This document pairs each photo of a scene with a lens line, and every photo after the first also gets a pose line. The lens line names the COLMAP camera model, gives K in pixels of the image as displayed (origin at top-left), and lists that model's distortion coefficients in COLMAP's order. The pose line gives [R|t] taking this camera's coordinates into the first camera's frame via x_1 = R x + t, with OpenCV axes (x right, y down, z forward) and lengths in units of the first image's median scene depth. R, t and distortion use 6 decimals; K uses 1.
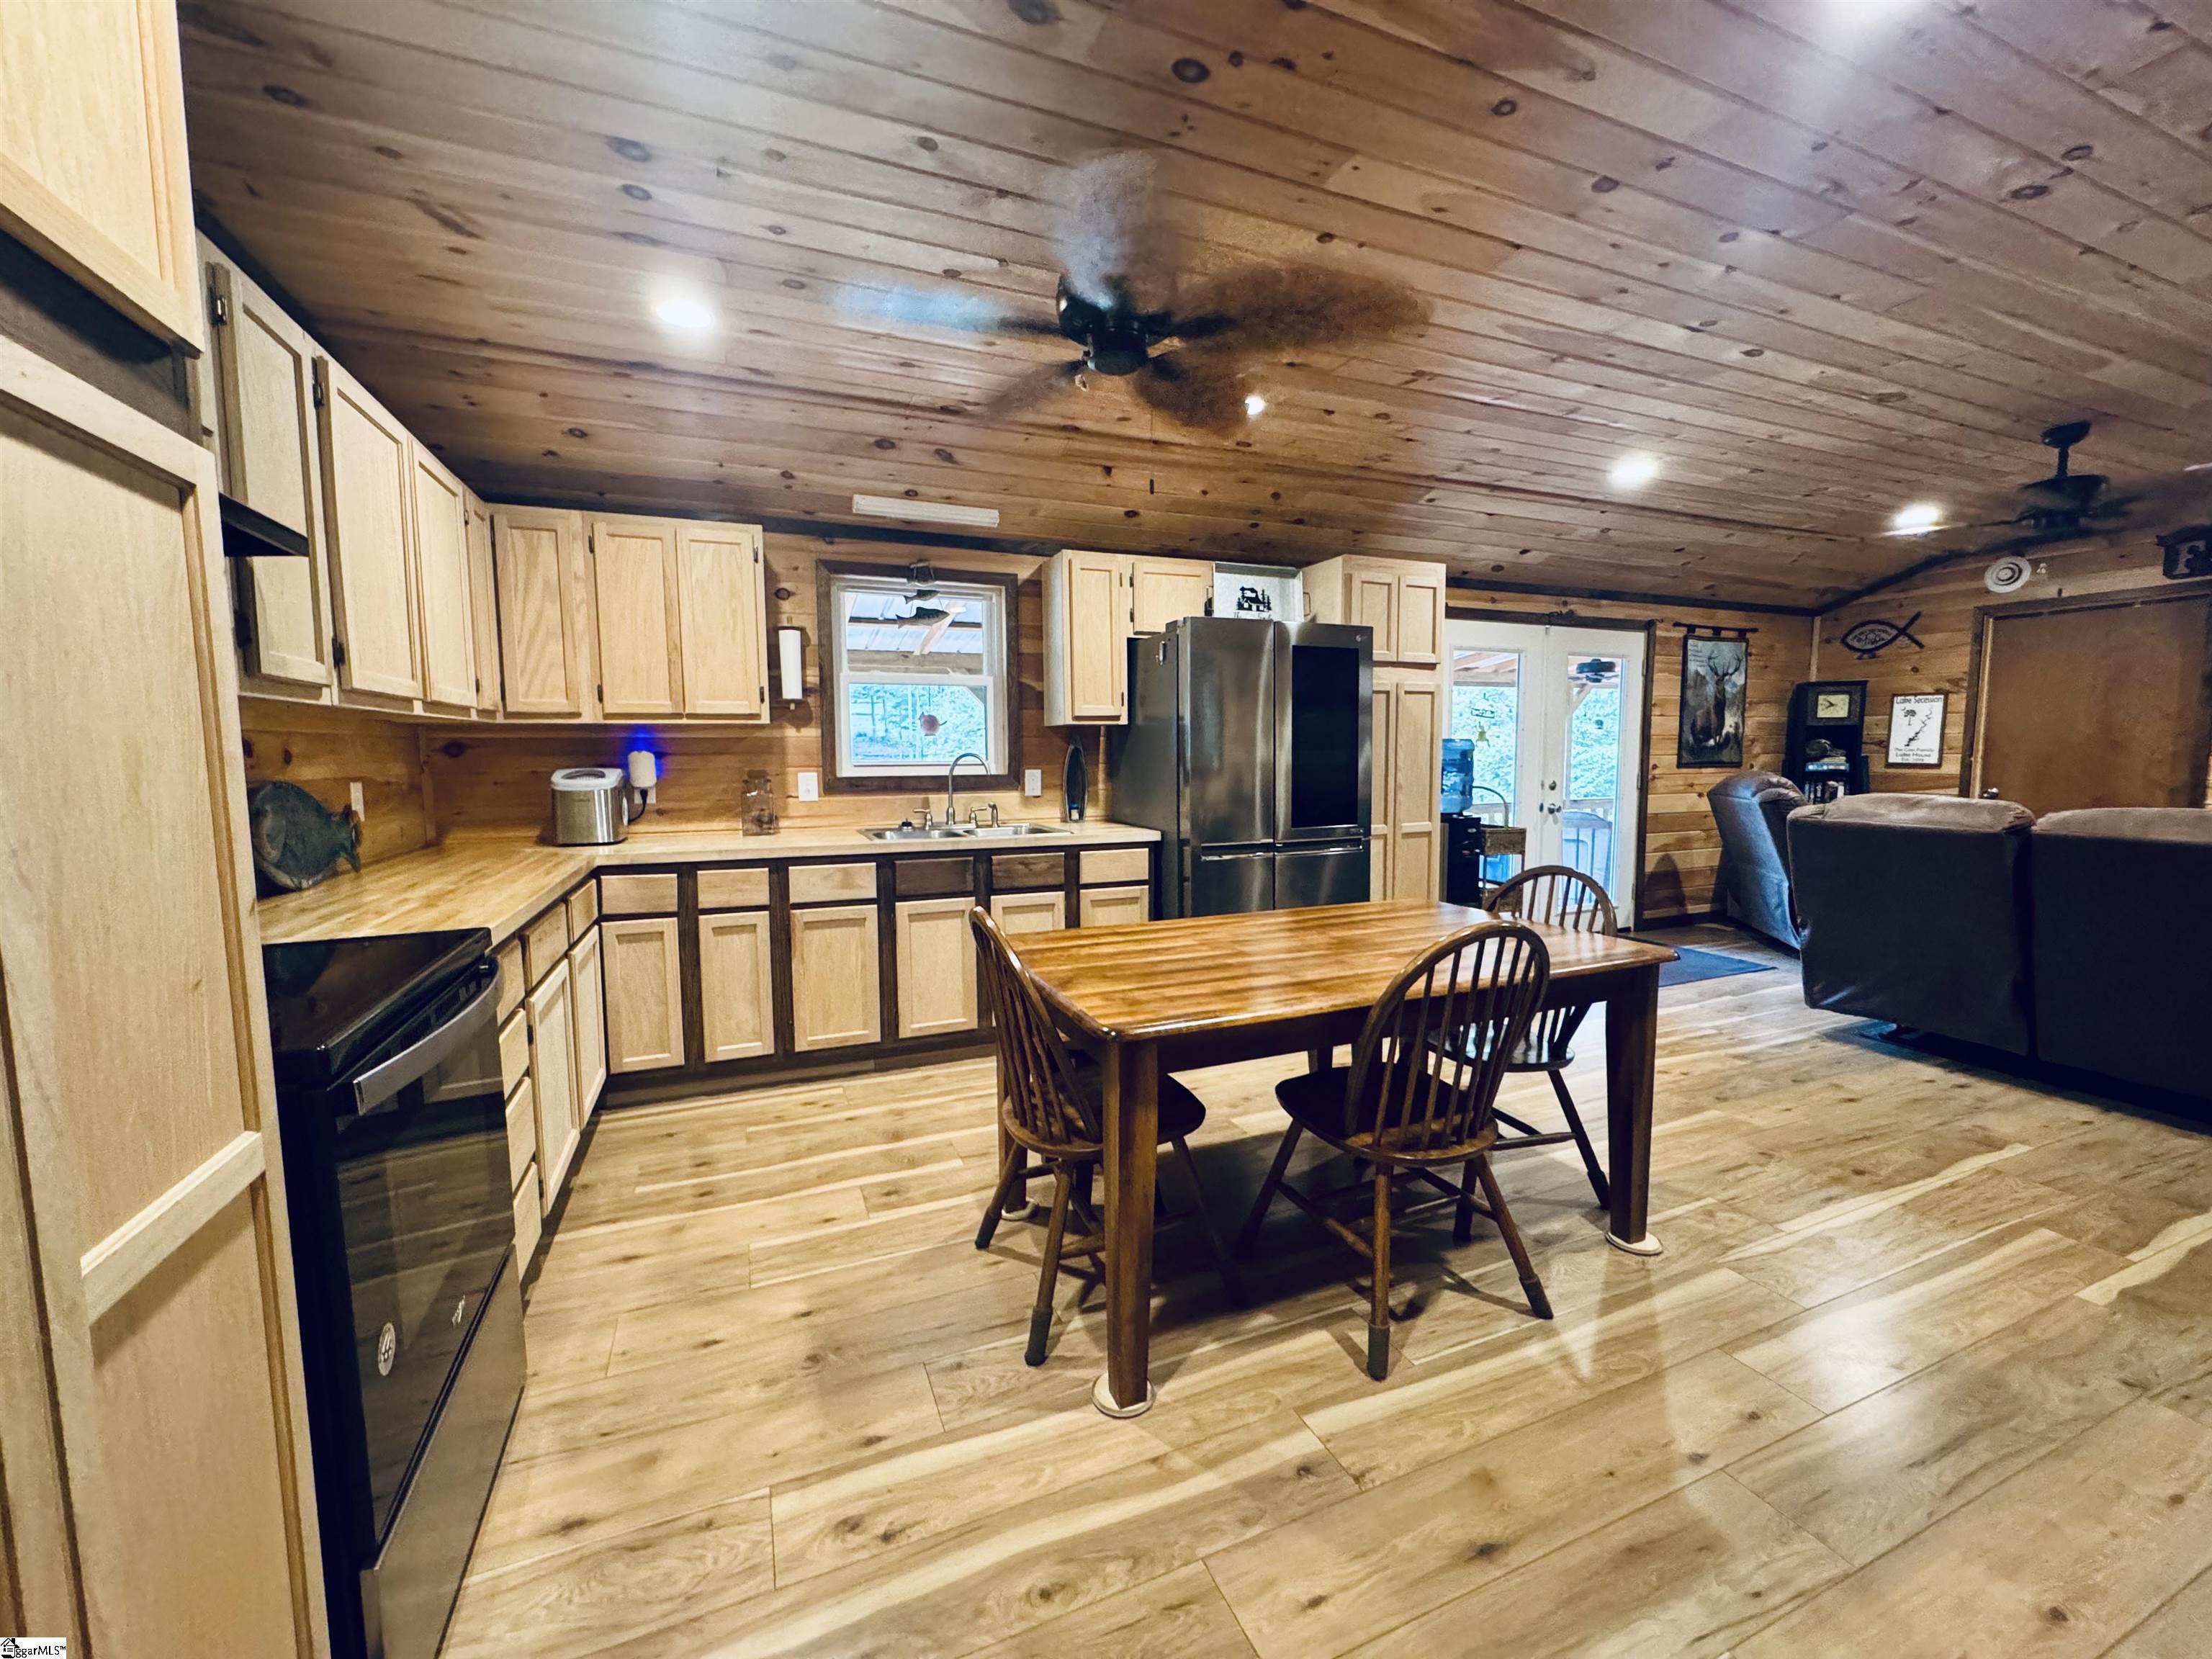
lens RADIAL K [[882.9, 0, 1103.8], [0, 882.9, 828.3], [0, 0, 1]] dist [-0.003898, 0.000017]
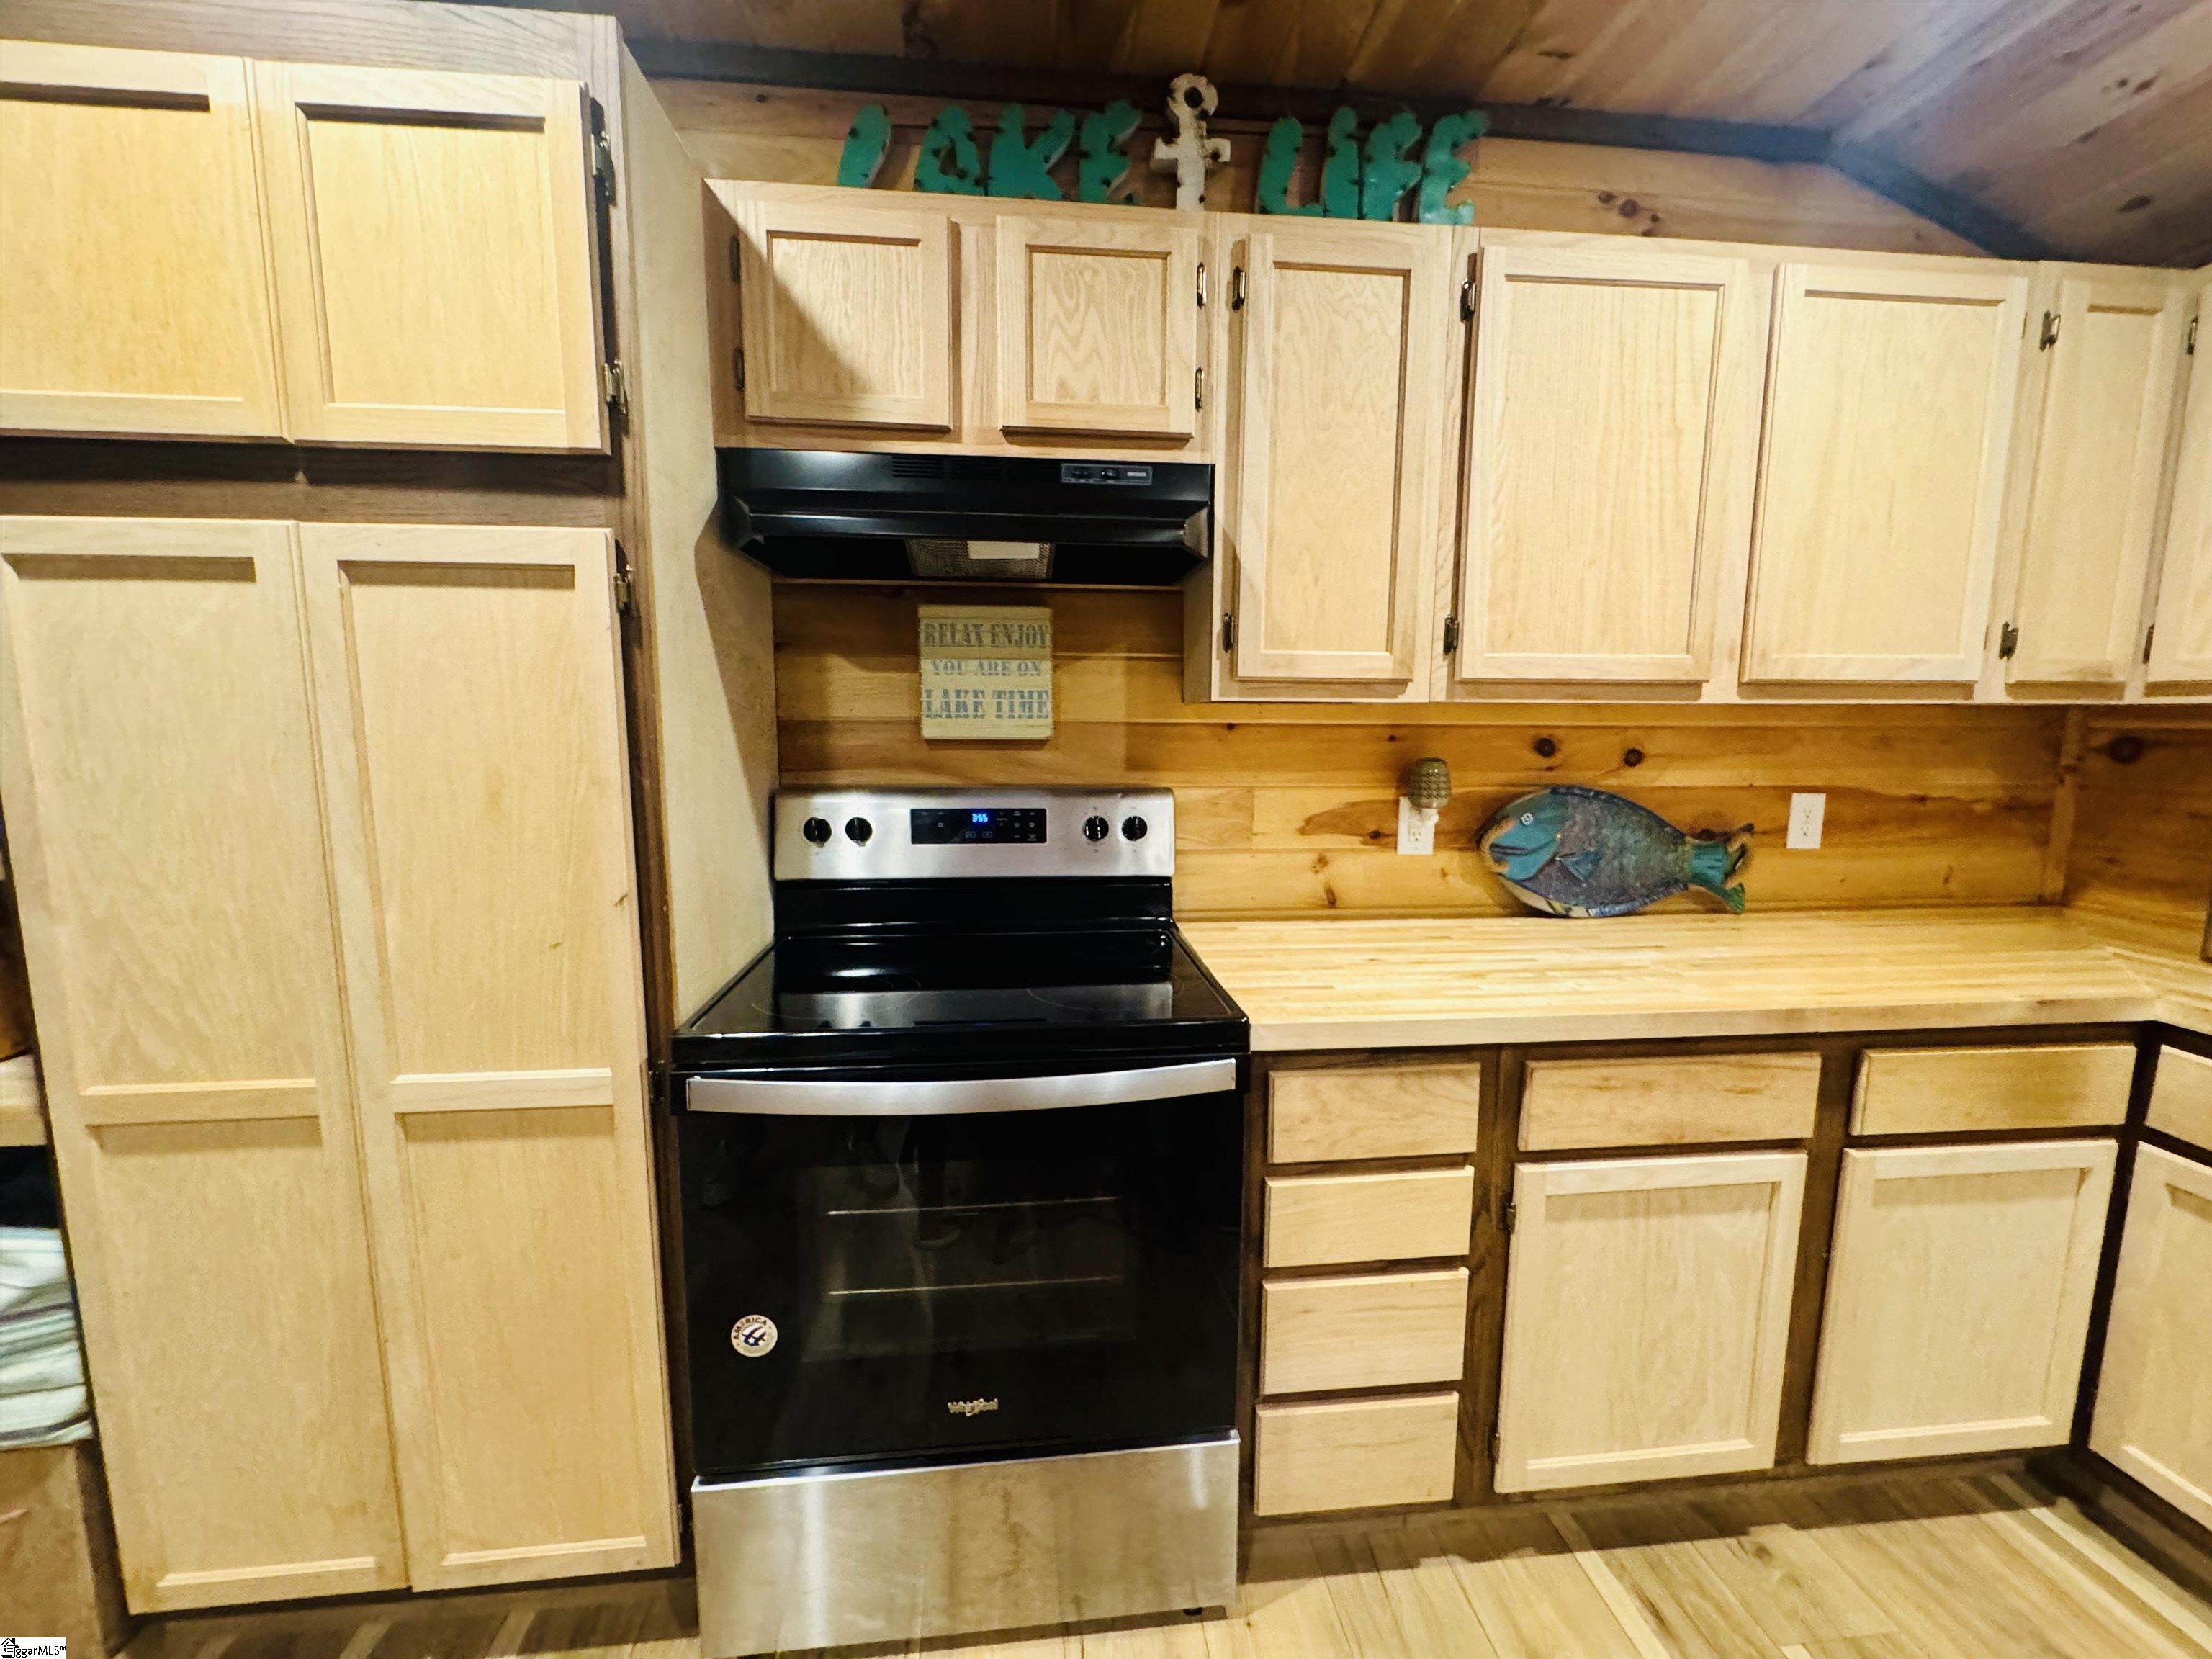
lens RADIAL K [[882.9, 0, 1103.8], [0, 882.9, 828.3], [0, 0, 1]] dist [-0.003898, 0.000017]
pose [[-0.288001, 0.124881, -0.949452, -0.000389], [-0.086367, 0.984033, 0.155627, -0.062001], [0.953727, 0.126822, -0.272617, 0.467350]]
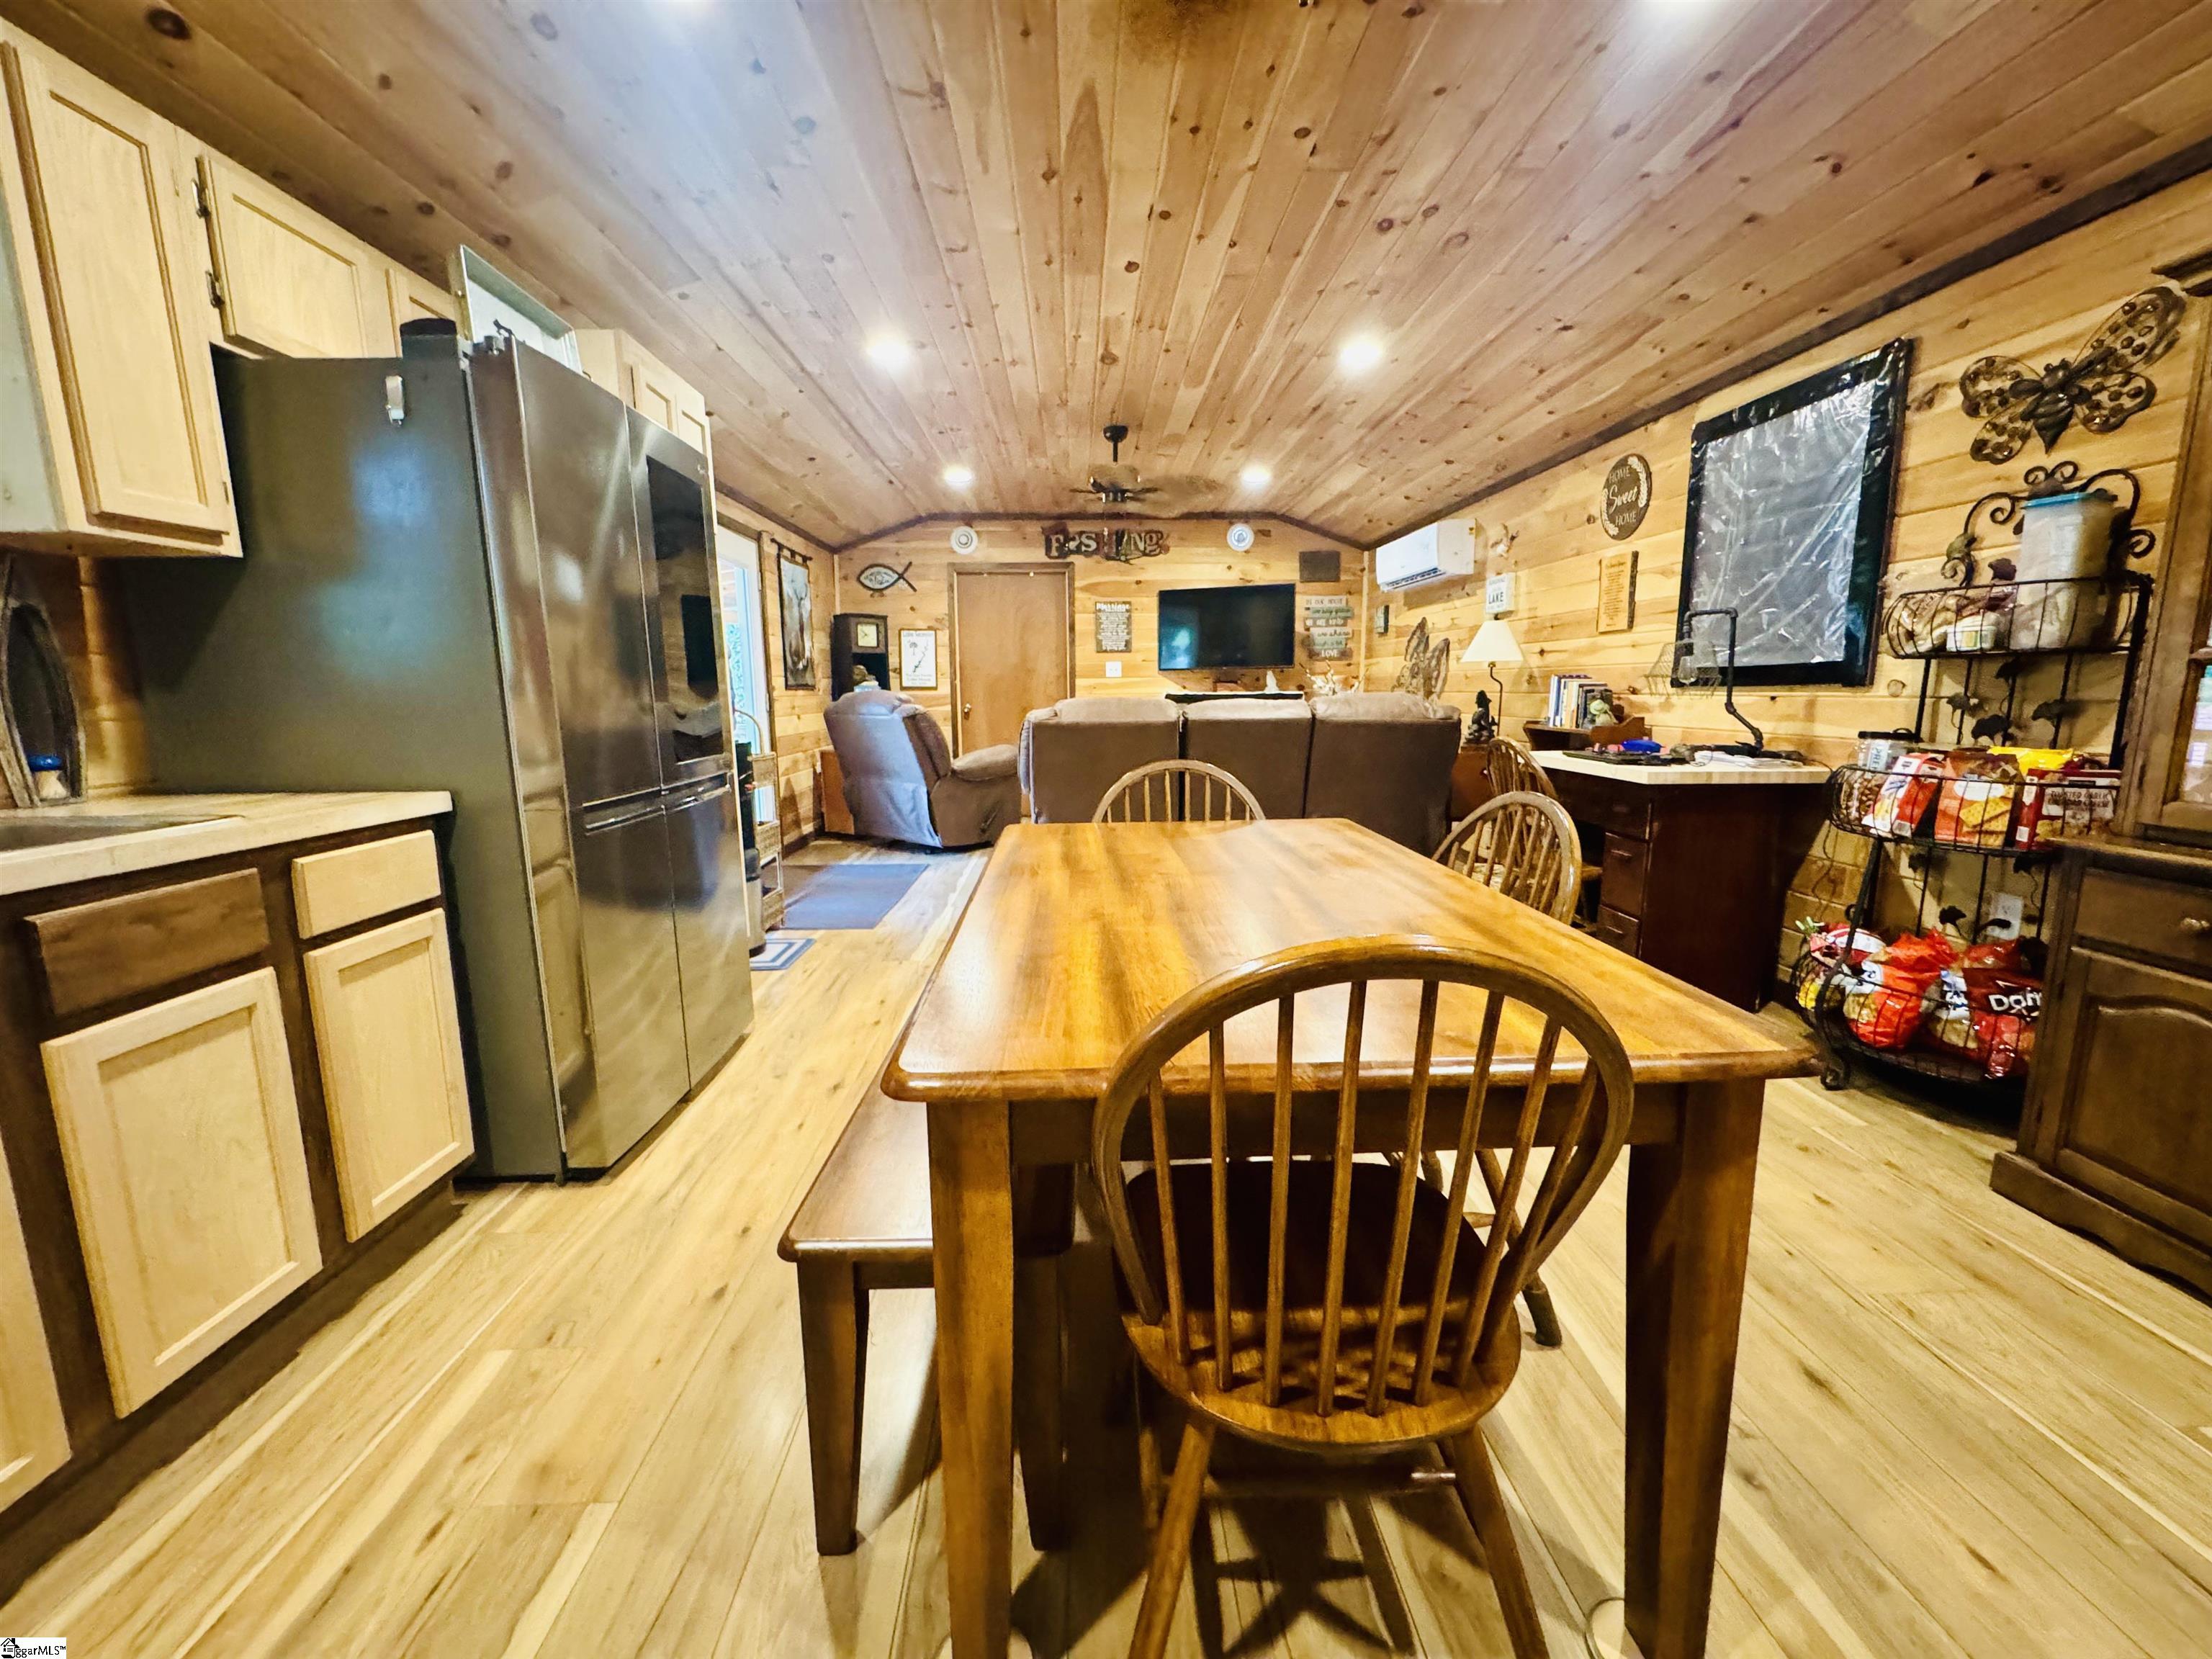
lens RADIAL K [[882.9, 0, 1103.8], [0, 882.9, 828.3], [0, 0, 1]] dist [-0.003898, 0.000017]
pose [[0.351737, -0.142780, 0.925146, -0.254795], [0.087877, 0.988971, 0.119220, -0.002600], [-0.931965, 0.039365, 0.360405, 0.495991]]
